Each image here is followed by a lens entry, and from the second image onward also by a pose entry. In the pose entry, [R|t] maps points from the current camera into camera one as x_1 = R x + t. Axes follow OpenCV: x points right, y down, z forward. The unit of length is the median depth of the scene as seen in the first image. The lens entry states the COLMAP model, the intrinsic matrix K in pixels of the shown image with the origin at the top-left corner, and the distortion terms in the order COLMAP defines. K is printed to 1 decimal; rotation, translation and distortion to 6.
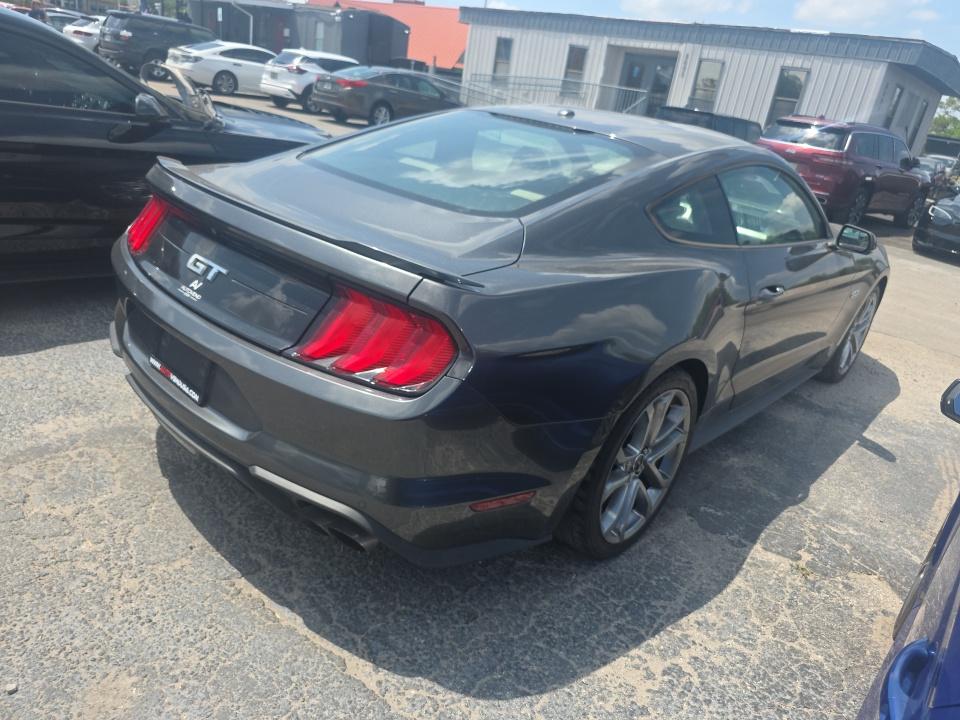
lens RADIAL K [[646.8, 0, 487.9], [0, 646.8, 364.8], [0, 0, 1]] dist [0.033384, -0.030352]
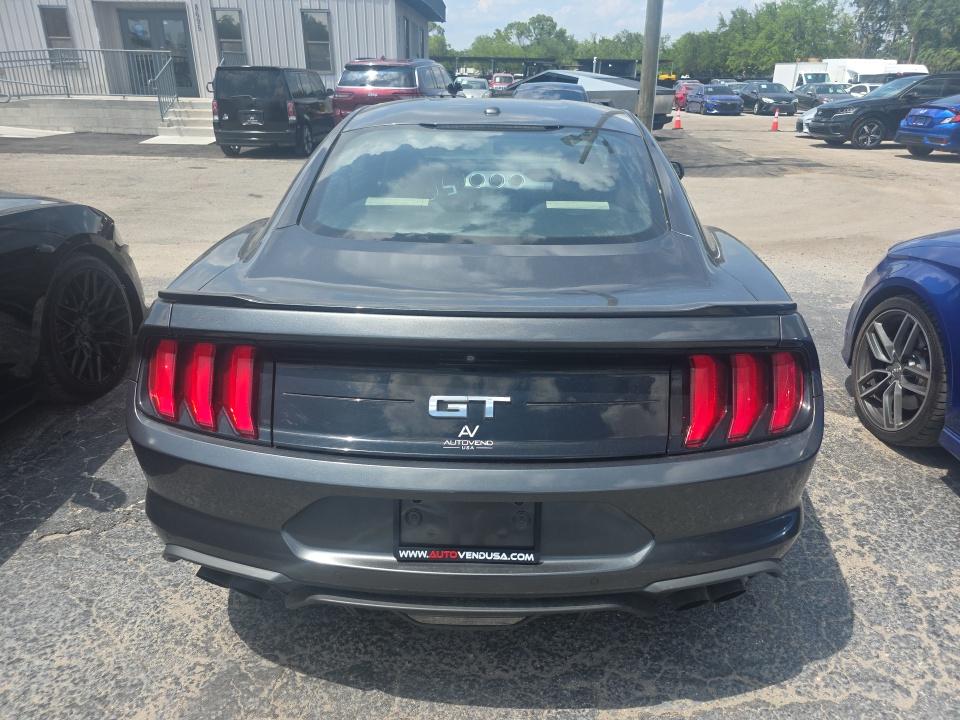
lens RADIAL K [[646.8, 0, 487.9], [0, 646.8, 364.8], [0, 0, 1]] dist [0.033384, -0.030352]
pose [[0.747066, -0.385260, 0.541727, -0.811866], [0.343550, 0.921425, 0.181518, -0.325401], [-0.569092, 0.050504, 0.820721, 0.351267]]
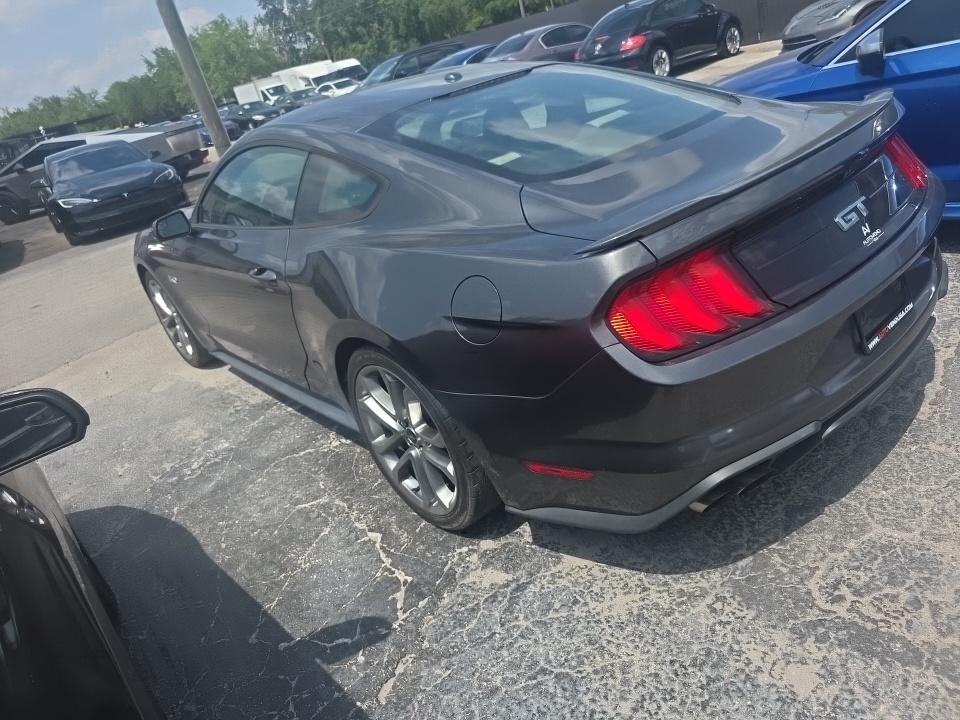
lens RADIAL K [[654.7, 0, 480.0], [0, 654.7, 360.0], [0, 0, 1]] dist [0.016206, -0.003058]
pose [[0.069630, -0.574829, 0.815306, -1.383227], [0.594352, 0.680298, 0.428882, -0.743046], [-0.801185, 0.454715, 0.389020, 1.158264]]
